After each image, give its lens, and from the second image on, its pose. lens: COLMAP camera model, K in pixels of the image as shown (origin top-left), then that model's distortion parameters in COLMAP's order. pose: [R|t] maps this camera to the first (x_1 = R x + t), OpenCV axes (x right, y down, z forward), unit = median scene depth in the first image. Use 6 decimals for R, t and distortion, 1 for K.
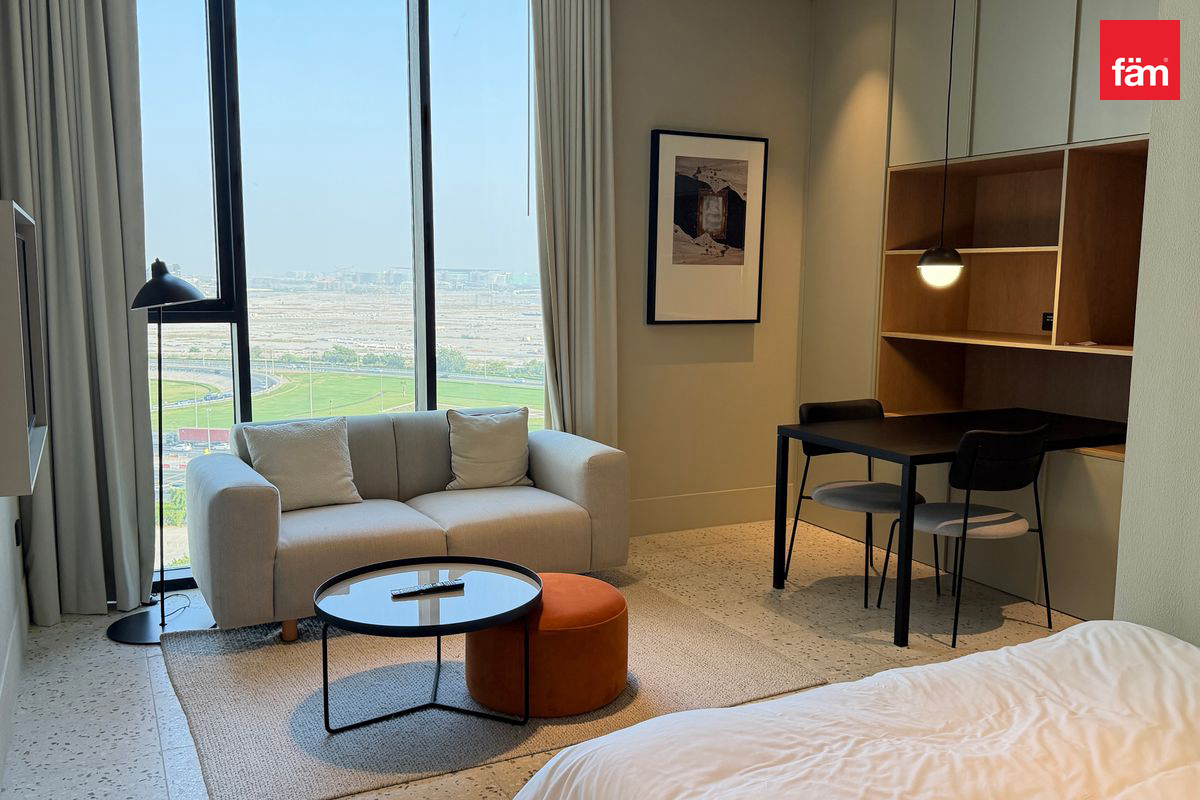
lens RADIAL K [[993.8, 0, 603.2], [0, 993.8, 405.4], [0, 0, 1]] dist [0.112821, -0.189893]
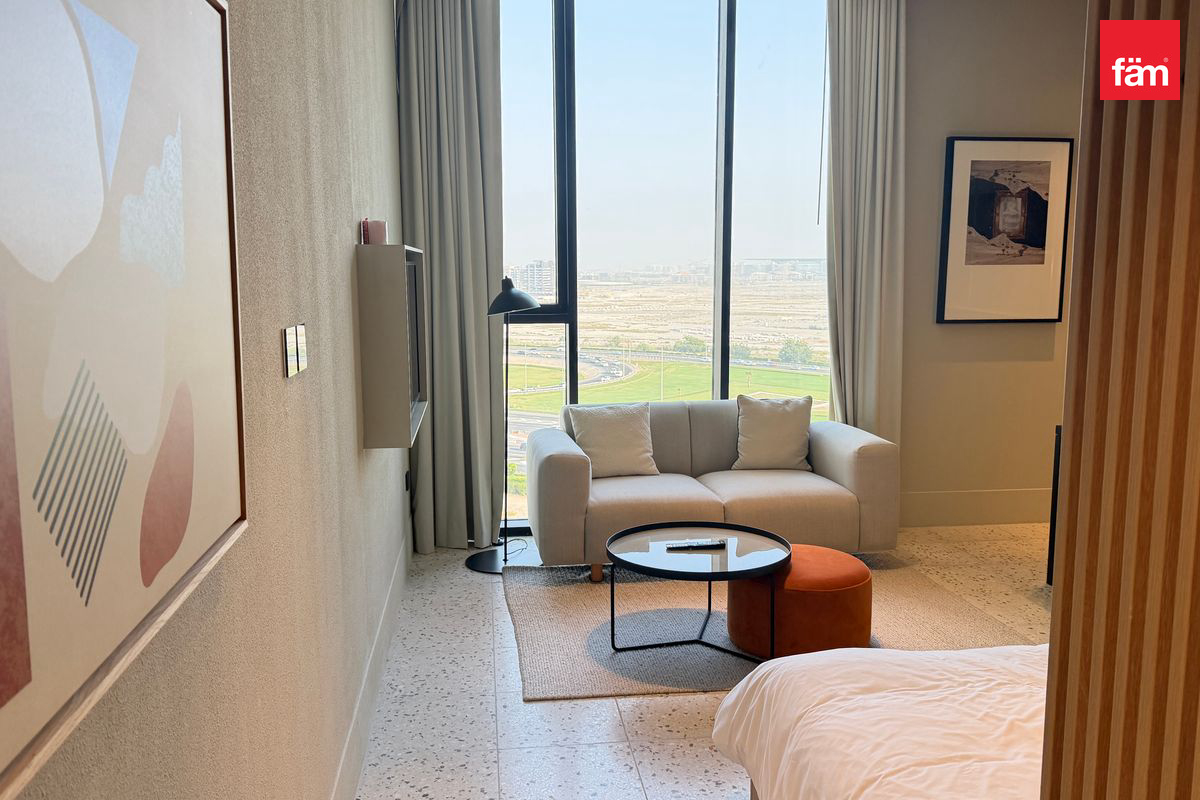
lens RADIAL K [[993.8, 0, 593.6], [0, 993.8, 402.9], [0, 0, 1]] dist [0.112821, -0.189893]
pose [[0.937649, 0.033264, -0.345987, 0.093701], [-0.030933, 0.999446, 0.012259, -0.000483], [0.346204, -0.000792, 0.938159, -0.137334]]
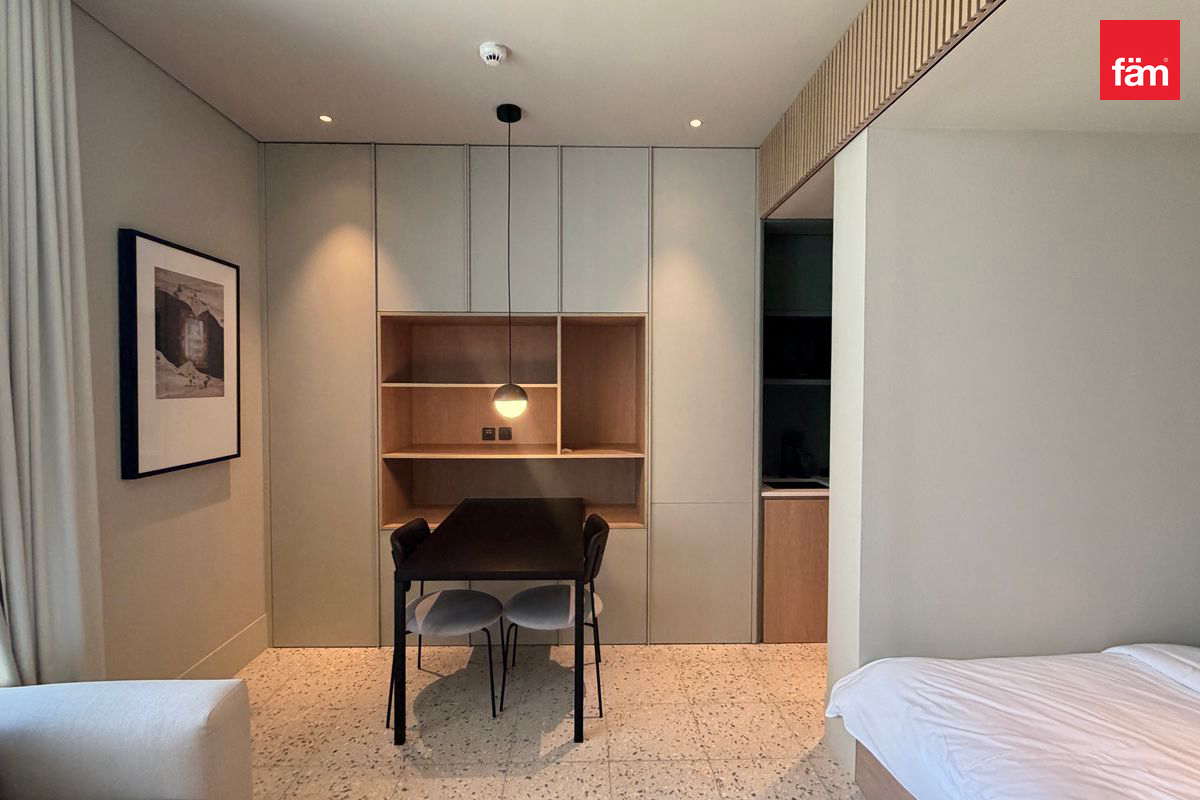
lens RADIAL K [[565.6, 0, 595.0], [0, 565.6, 399.0], [0, 0, 1]] dist [-0.001154, -0.000584]
pose [[0.433119, -0.031533, 0.900785, -0.232031], [0.118297, 0.992732, -0.022128, -0.113722], [-0.893540, 0.116144, 0.433701, 0.617454]]
